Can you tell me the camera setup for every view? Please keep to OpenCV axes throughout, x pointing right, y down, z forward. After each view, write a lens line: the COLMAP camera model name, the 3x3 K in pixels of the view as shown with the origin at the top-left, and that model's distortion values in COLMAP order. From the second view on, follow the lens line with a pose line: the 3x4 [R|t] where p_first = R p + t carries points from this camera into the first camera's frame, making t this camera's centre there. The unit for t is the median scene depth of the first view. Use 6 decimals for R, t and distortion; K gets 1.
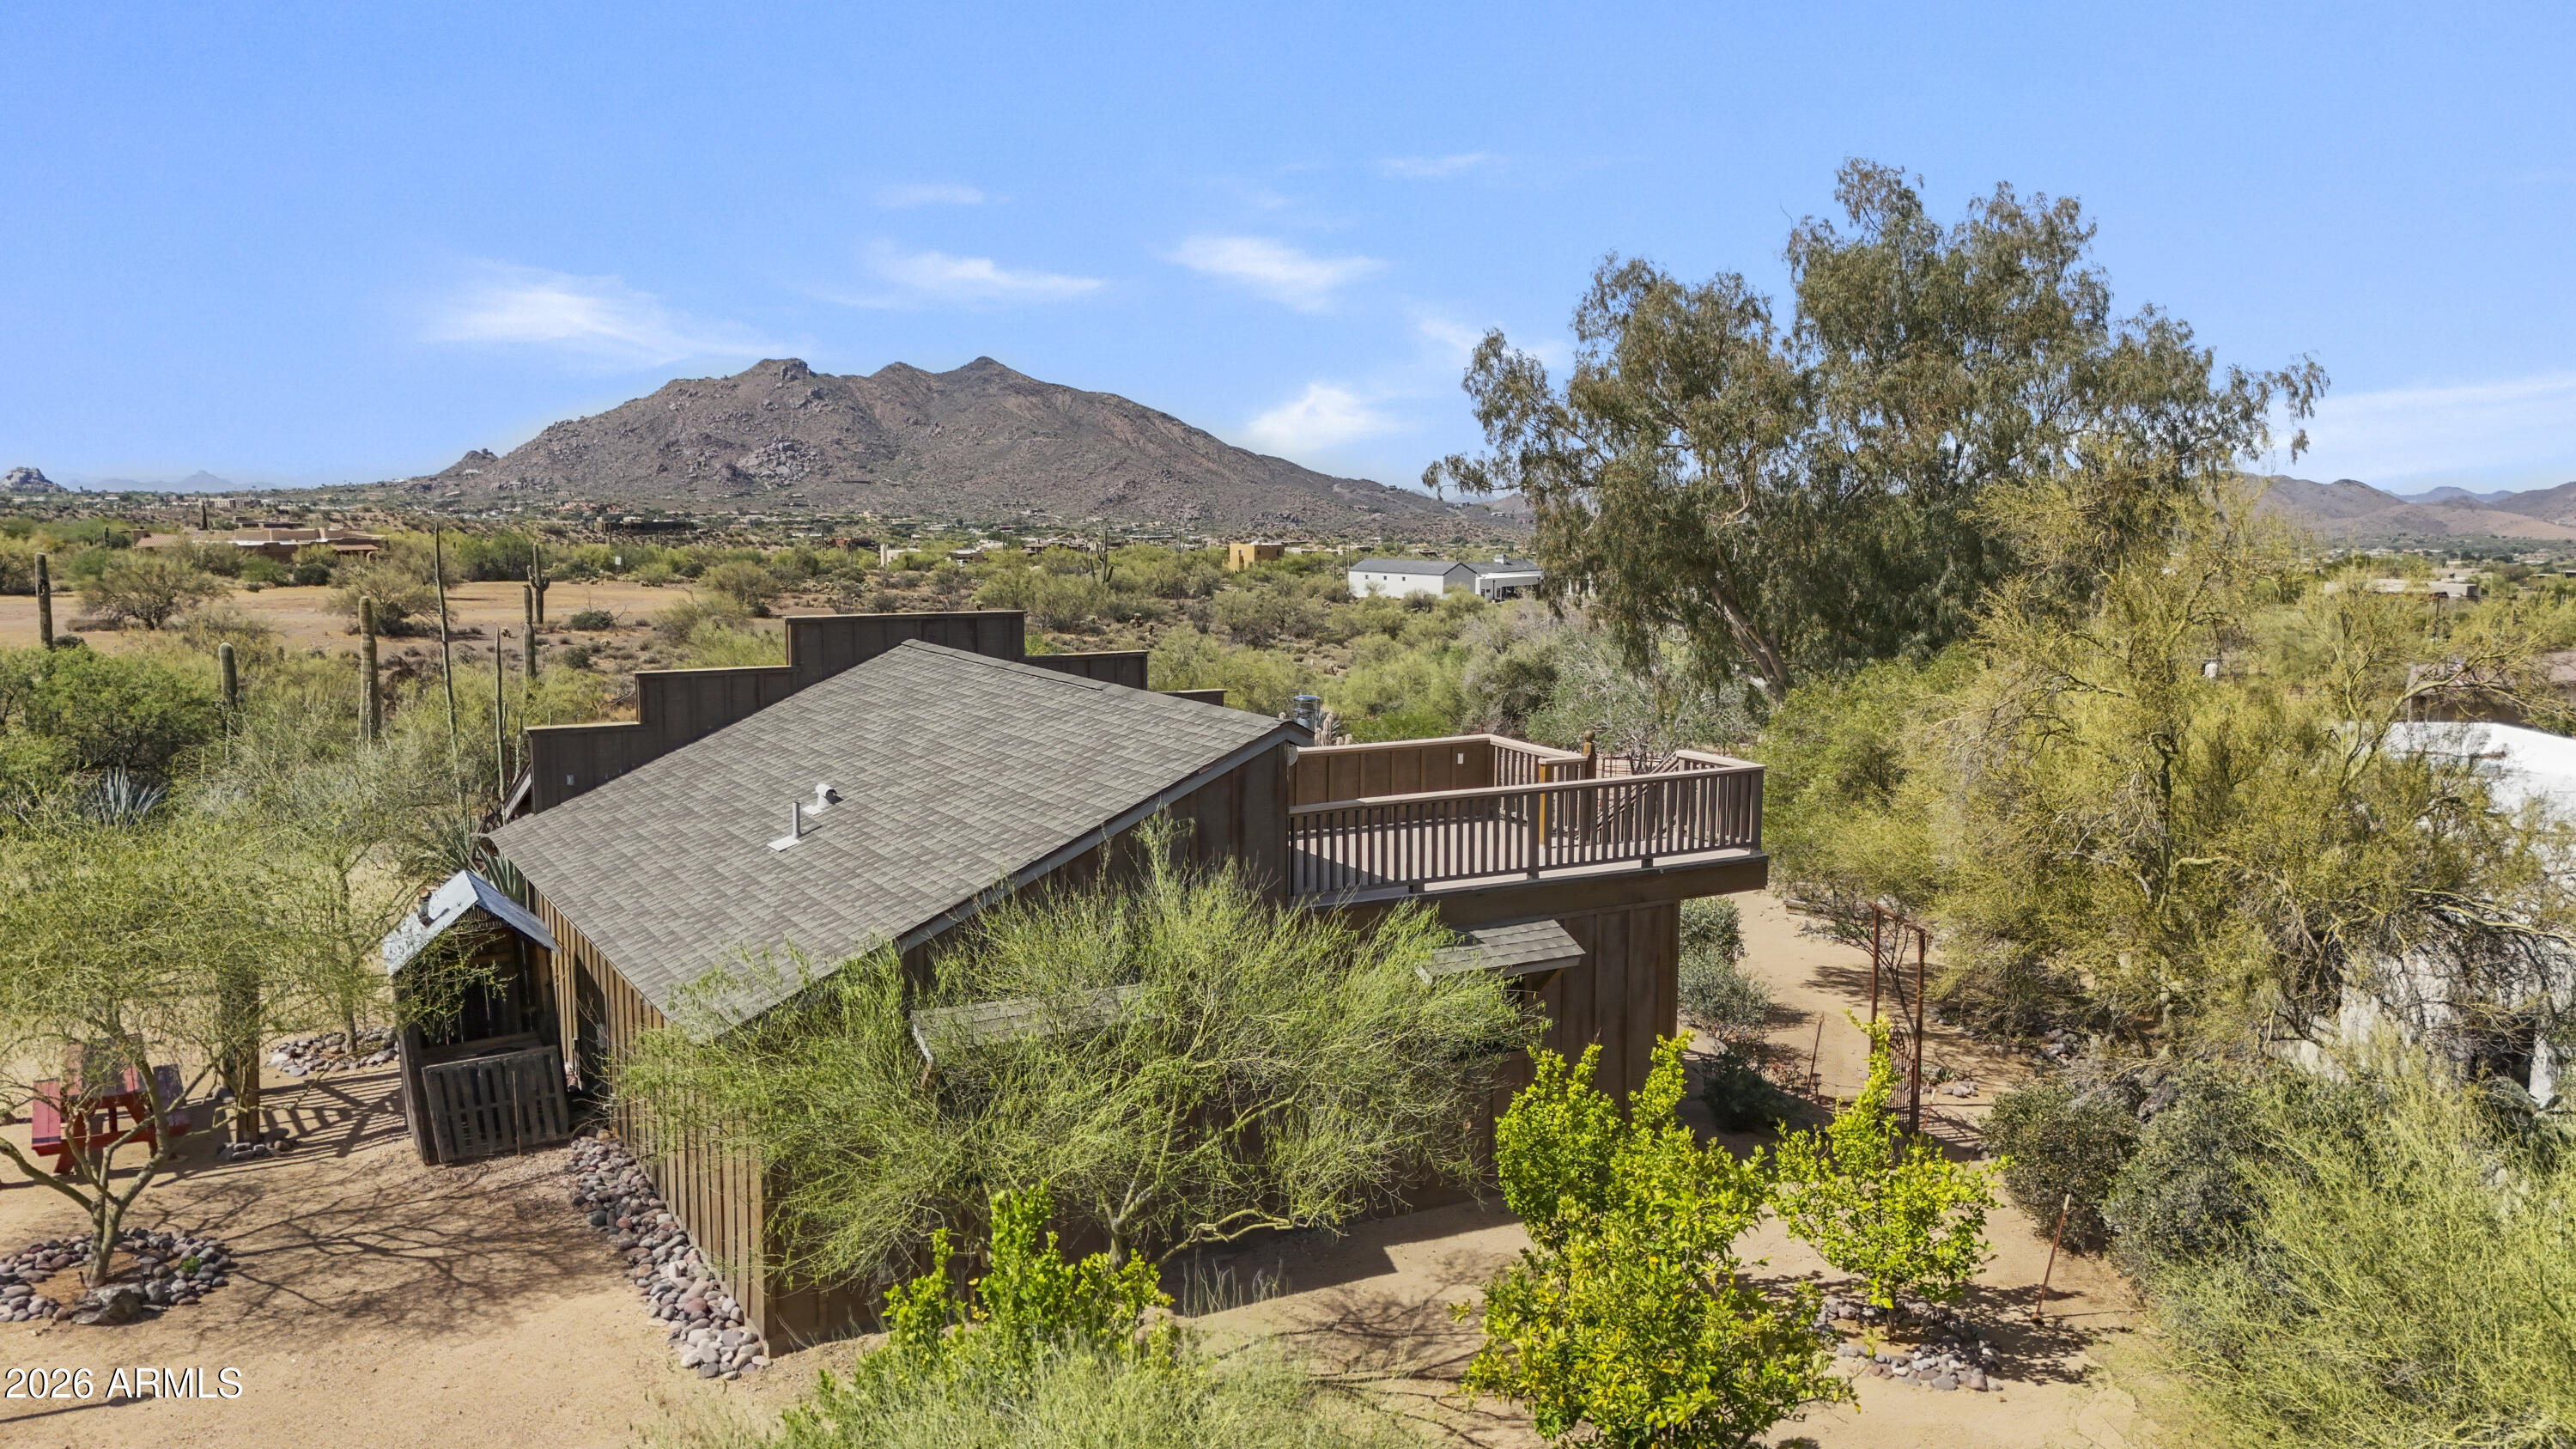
lens RADIAL K [[1930.6, 0, 1294.1], [0, 1930.6, 741.6], [0, 0, 1]] dist [0.047640, -0.021541]
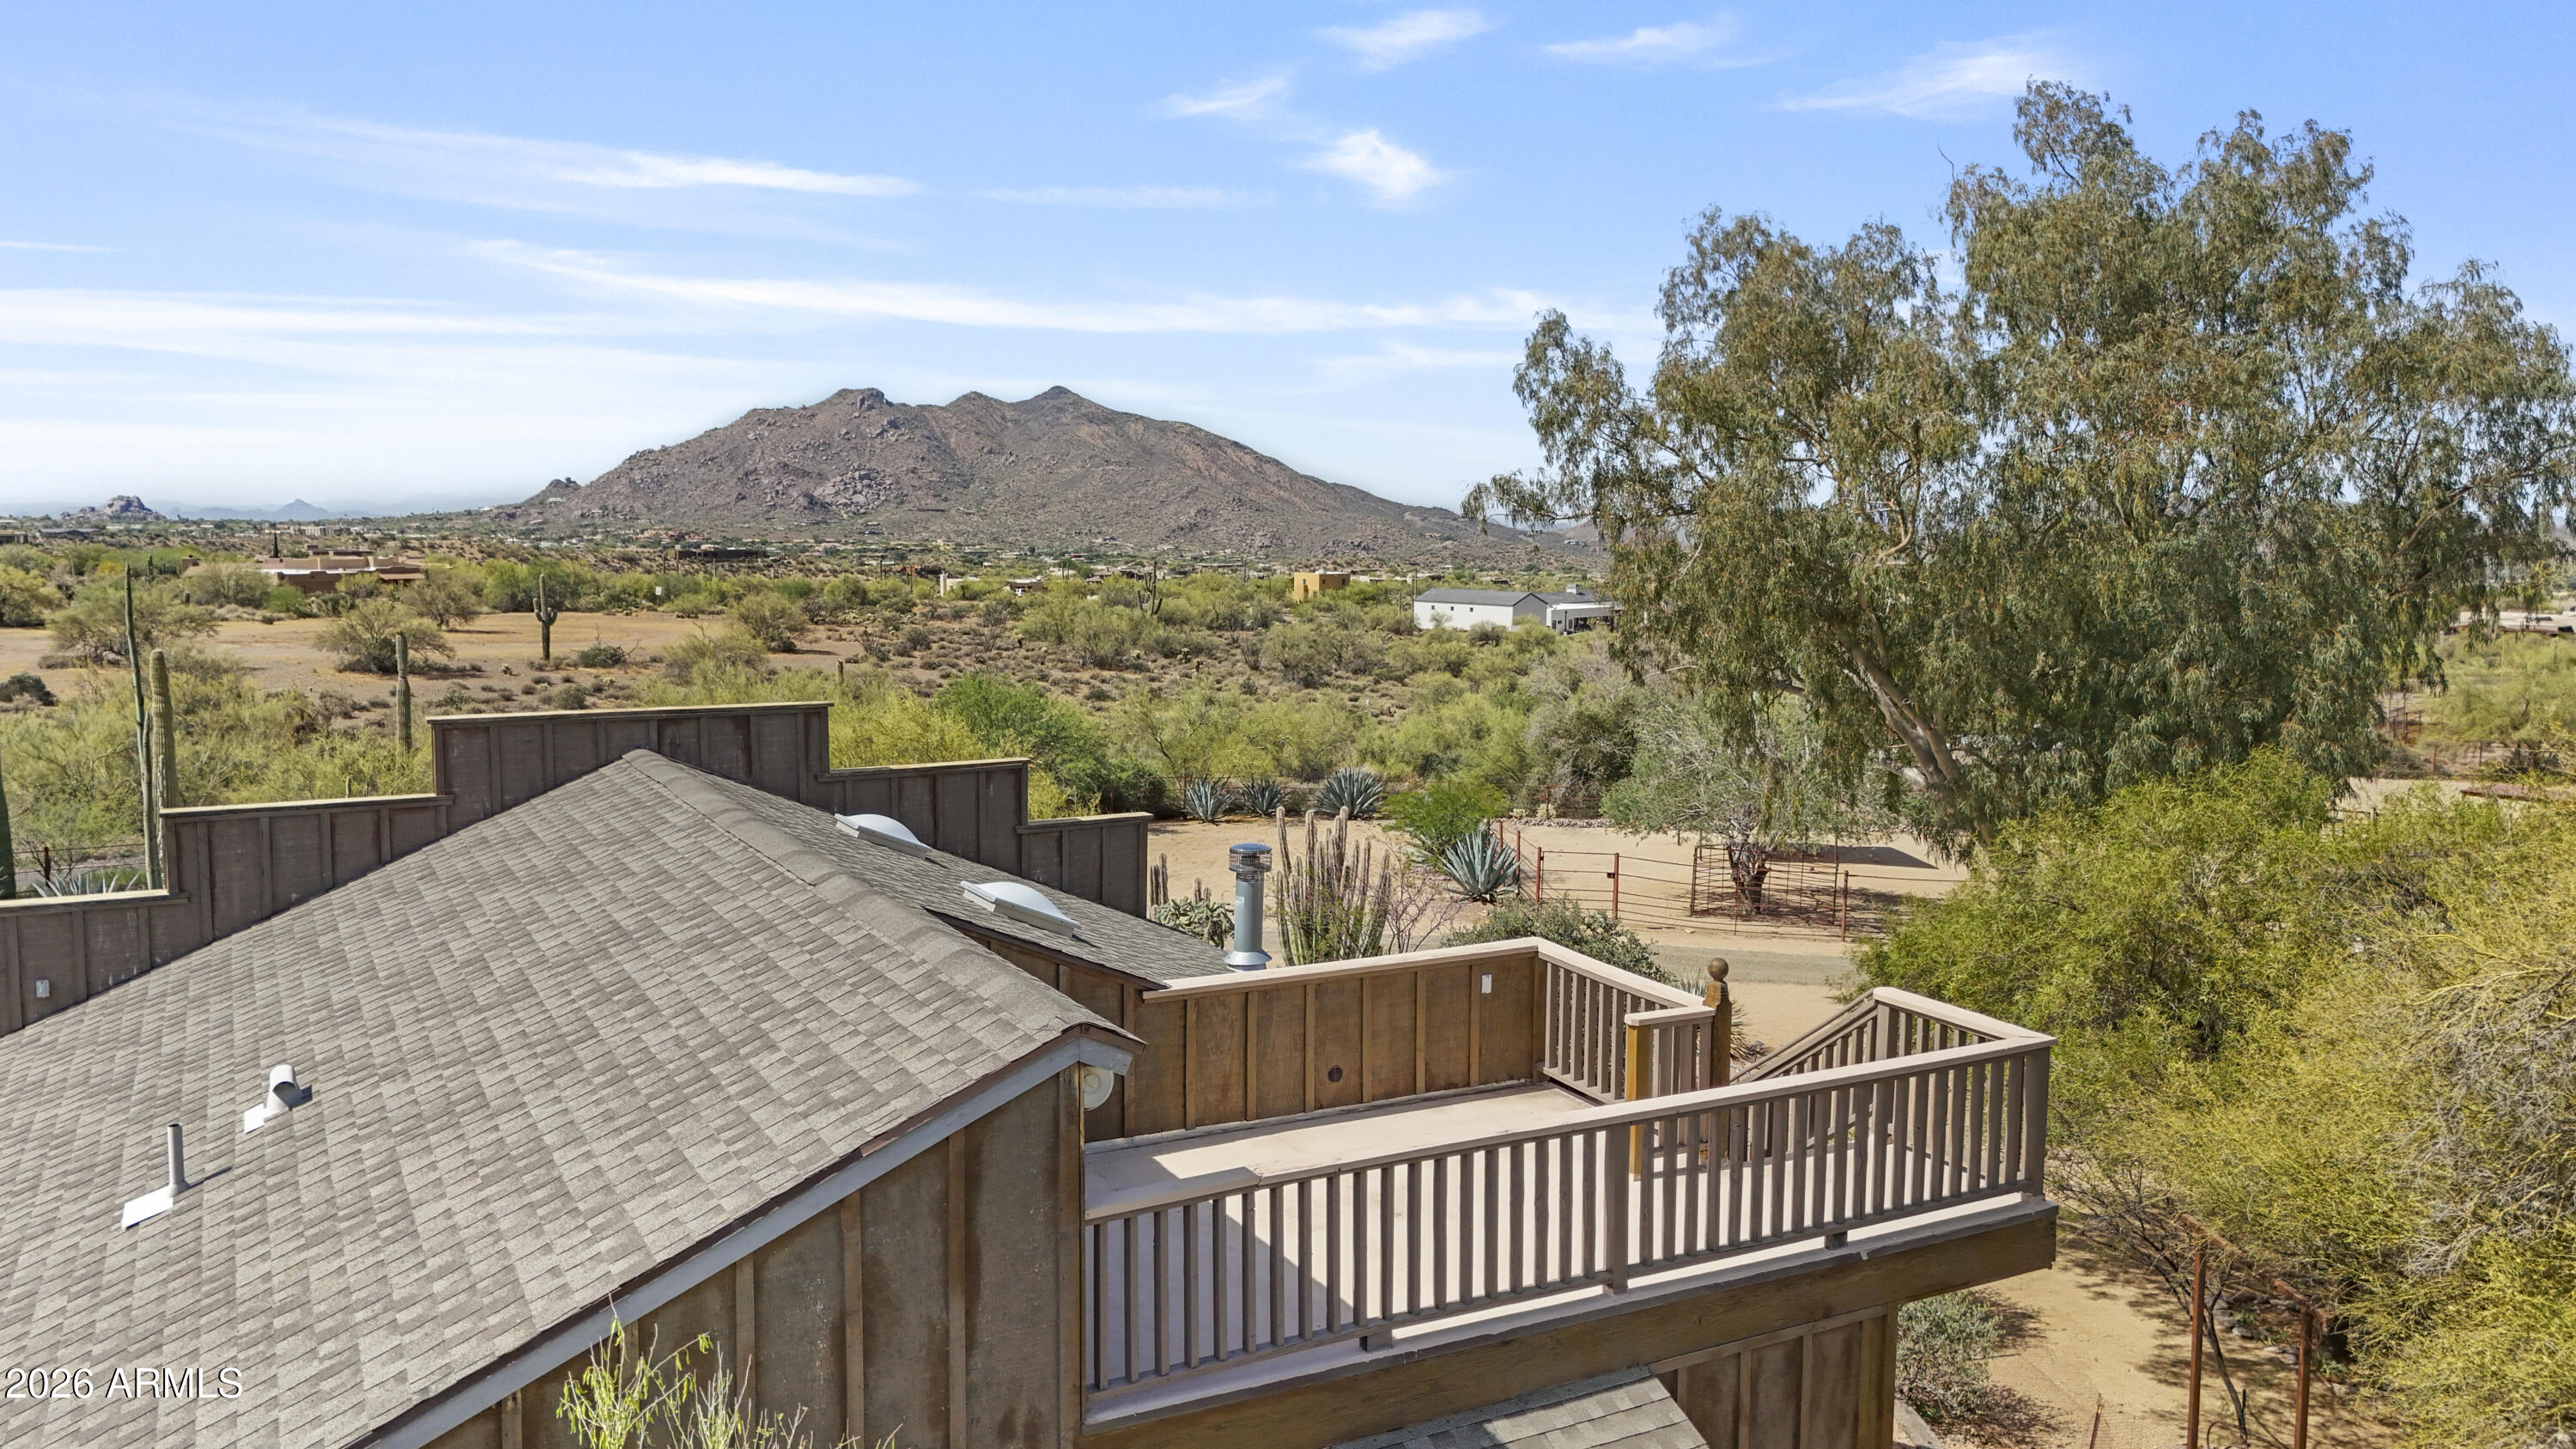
lens RADIAL K [[1930.6, 0, 1286.3], [0, 1930.6, 706.5], [0, 0, 1]] dist [0.047640, -0.021541]
pose [[0.999152, 0.005206, -0.040835, 0.026201], [-0.006521, 0.999462, -0.032142, -0.029185], [0.040646, 0.032381, 0.998649, 0.220232]]
